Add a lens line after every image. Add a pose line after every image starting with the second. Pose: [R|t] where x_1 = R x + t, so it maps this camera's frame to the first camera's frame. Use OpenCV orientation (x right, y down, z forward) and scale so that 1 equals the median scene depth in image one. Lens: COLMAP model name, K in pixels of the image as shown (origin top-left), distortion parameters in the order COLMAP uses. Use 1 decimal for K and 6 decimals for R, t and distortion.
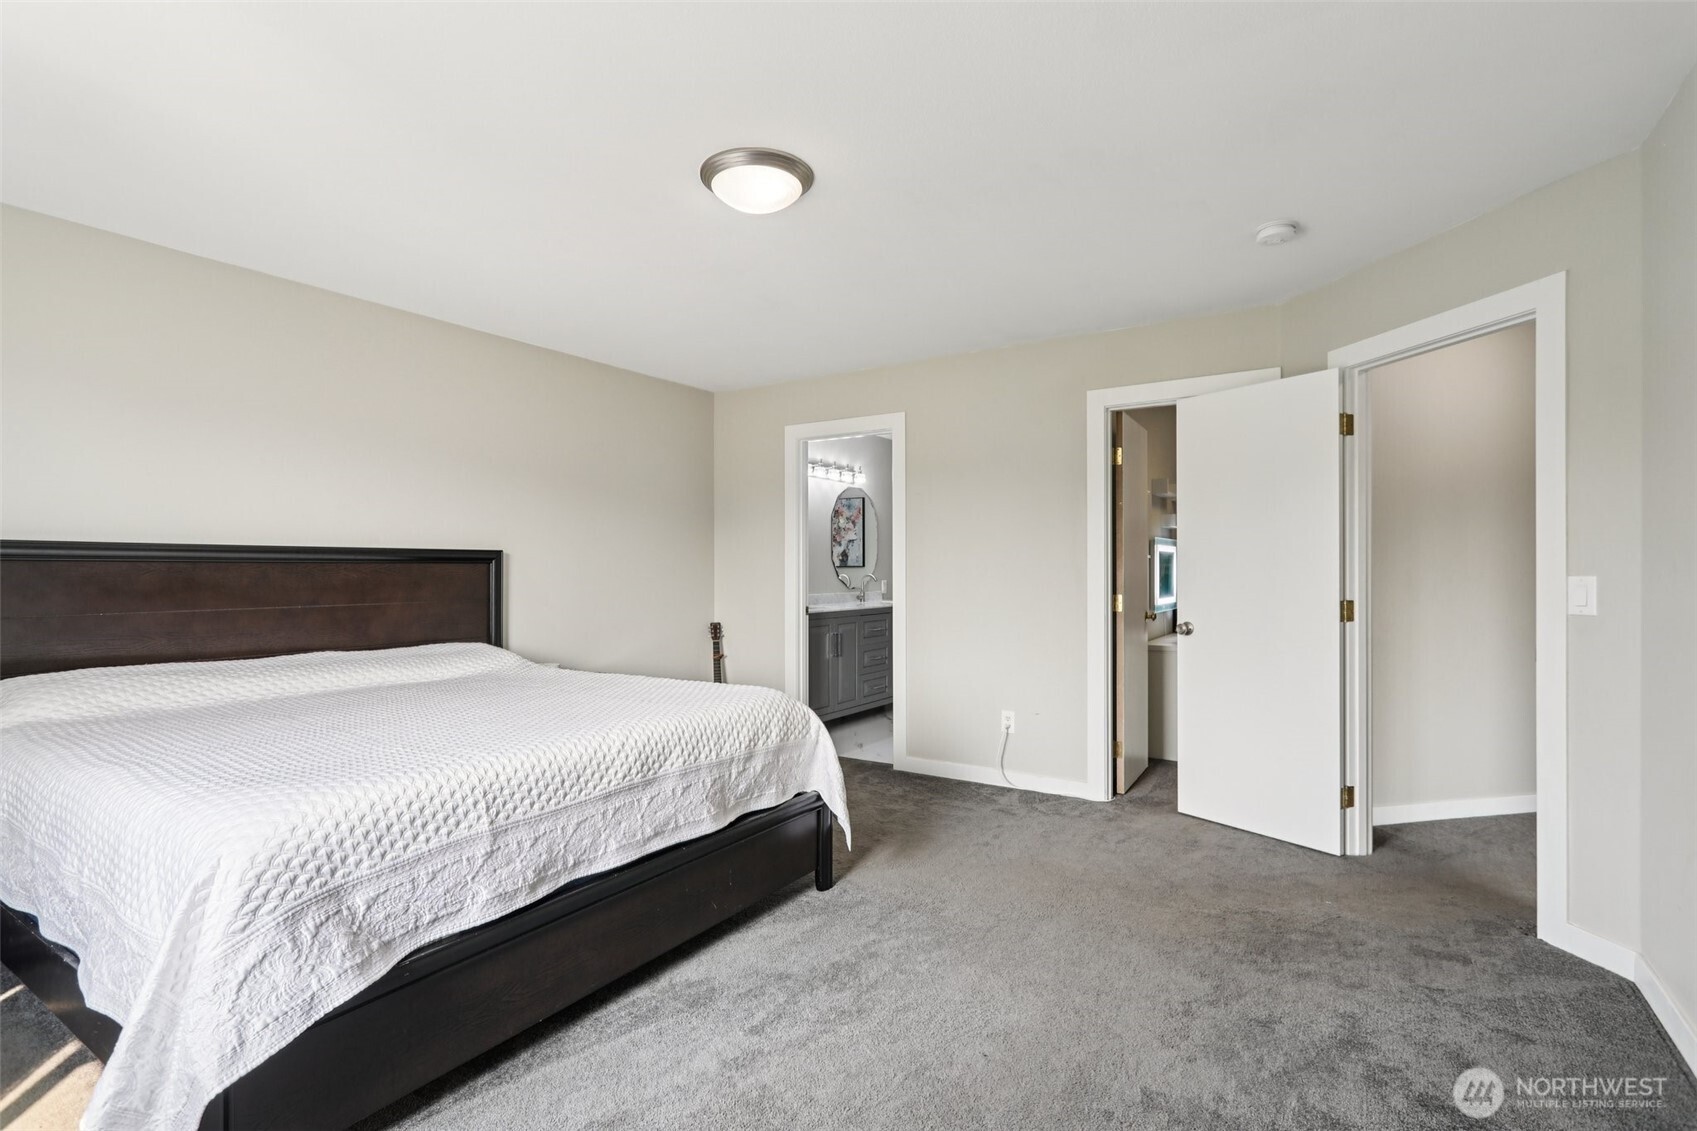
lens RADIAL K [[801.9, 0, 852.4], [0, 801.9, 568.5], [0, 0, 1]] dist [0.003071, 0.001227]
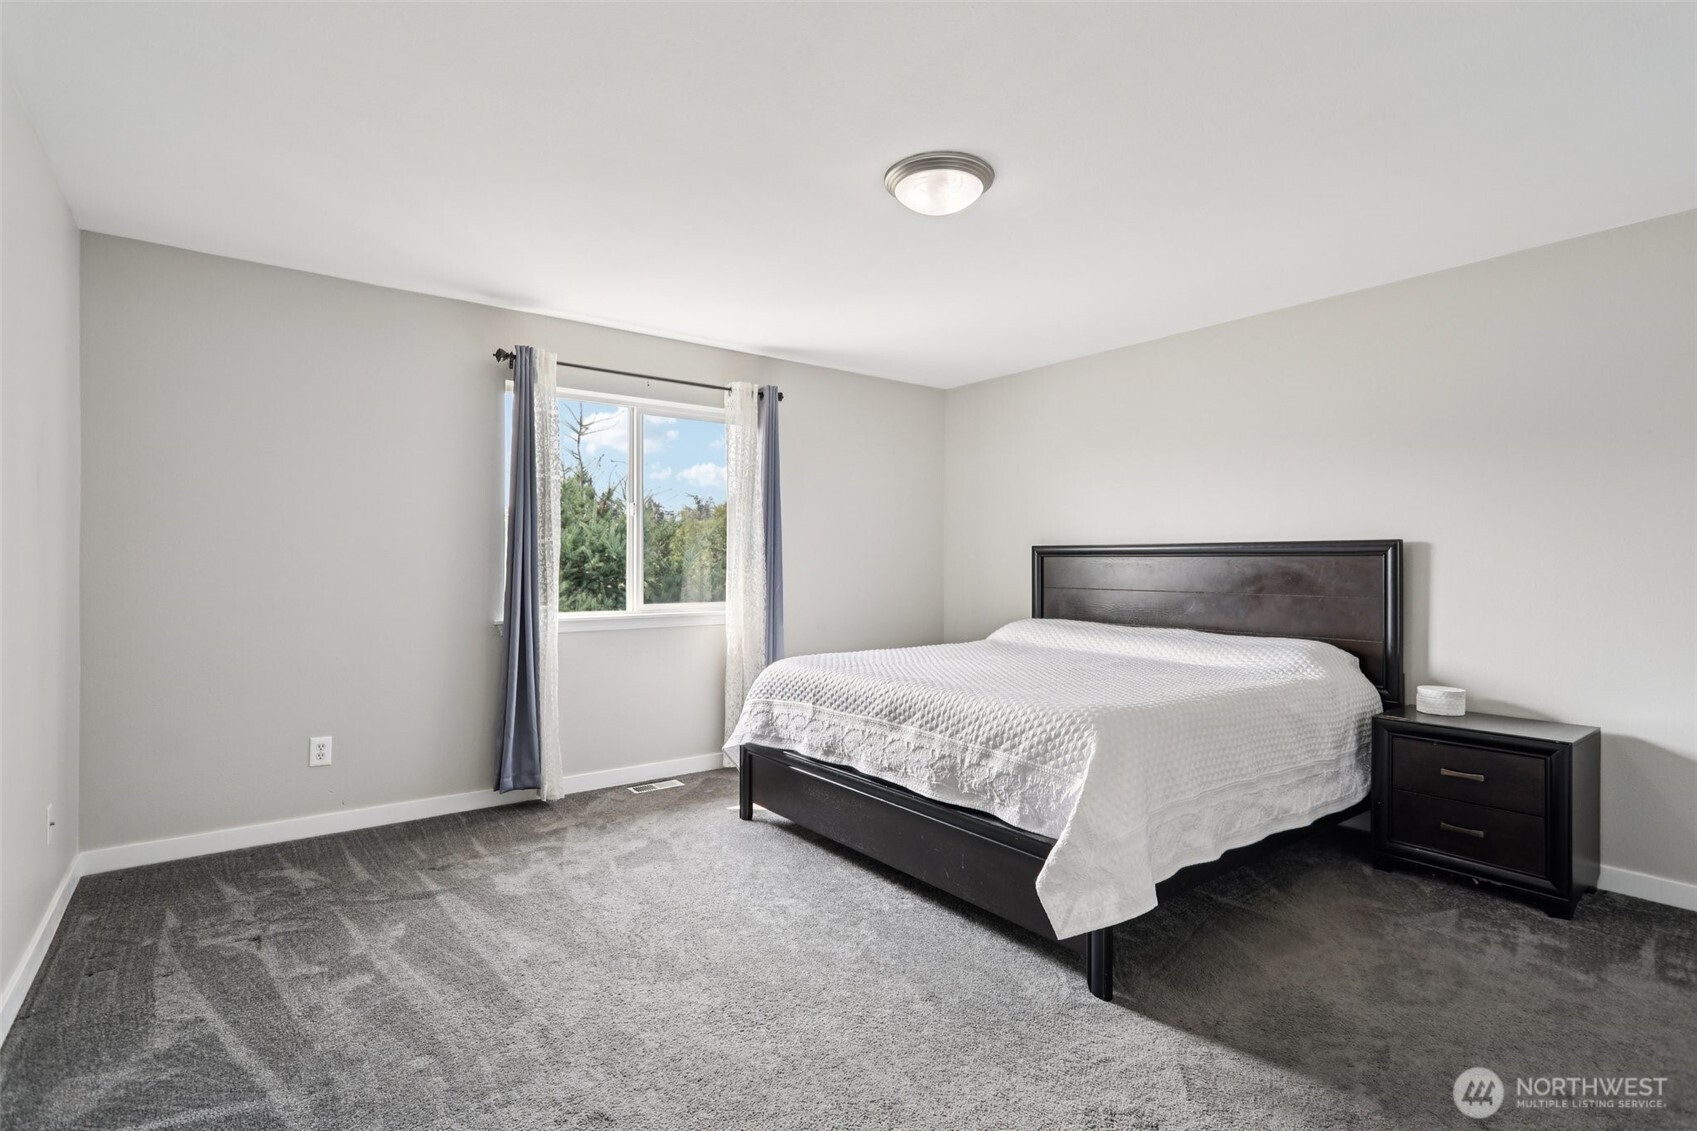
lens RADIAL K [[801.9, 0, 852.4], [0, 801.9, 568.5], [0, 0, 1]] dist [0.003071, 0.001227]
pose [[-0.334447, 0.001398, -0.942413, 0.876193], [-0.005339, 0.999980, 0.003378, 0.011560], [0.942399, 0.006161, -0.334433, 1.242335]]
